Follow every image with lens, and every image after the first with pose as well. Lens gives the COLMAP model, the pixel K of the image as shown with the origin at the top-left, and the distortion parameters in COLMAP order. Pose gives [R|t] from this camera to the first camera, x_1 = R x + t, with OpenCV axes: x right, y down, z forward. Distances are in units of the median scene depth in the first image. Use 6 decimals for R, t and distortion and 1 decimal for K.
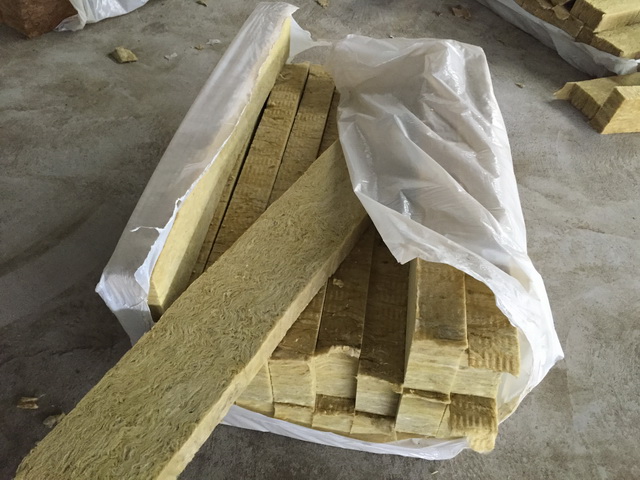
lens RADIAL K [[542.9, 0, 317.6], [0, 542.9, 234.6], [0, 0, 1]] dist [0.082172, -0.115723]
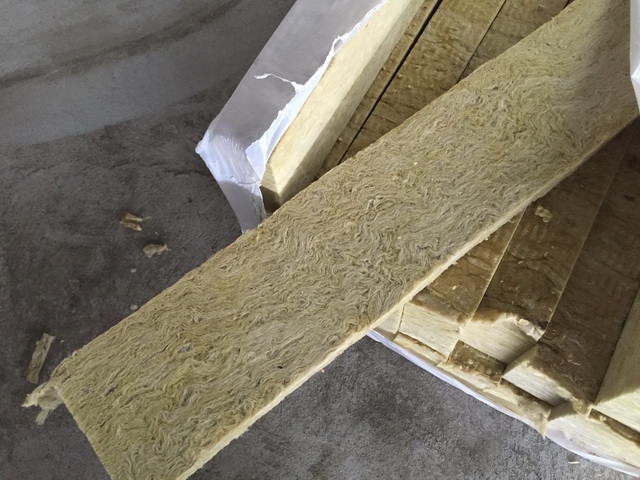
lens RADIAL K [[542.9, 0, 317.6], [0, 542.9, 234.6], [0, 0, 1]] dist [0.082172, -0.115723]
pose [[0.926797, 0.314679, -0.204998, -0.081822], [-0.219820, 0.897097, 0.383270, -0.094616], [0.304510, -0.310151, 0.900600, 0.370372]]
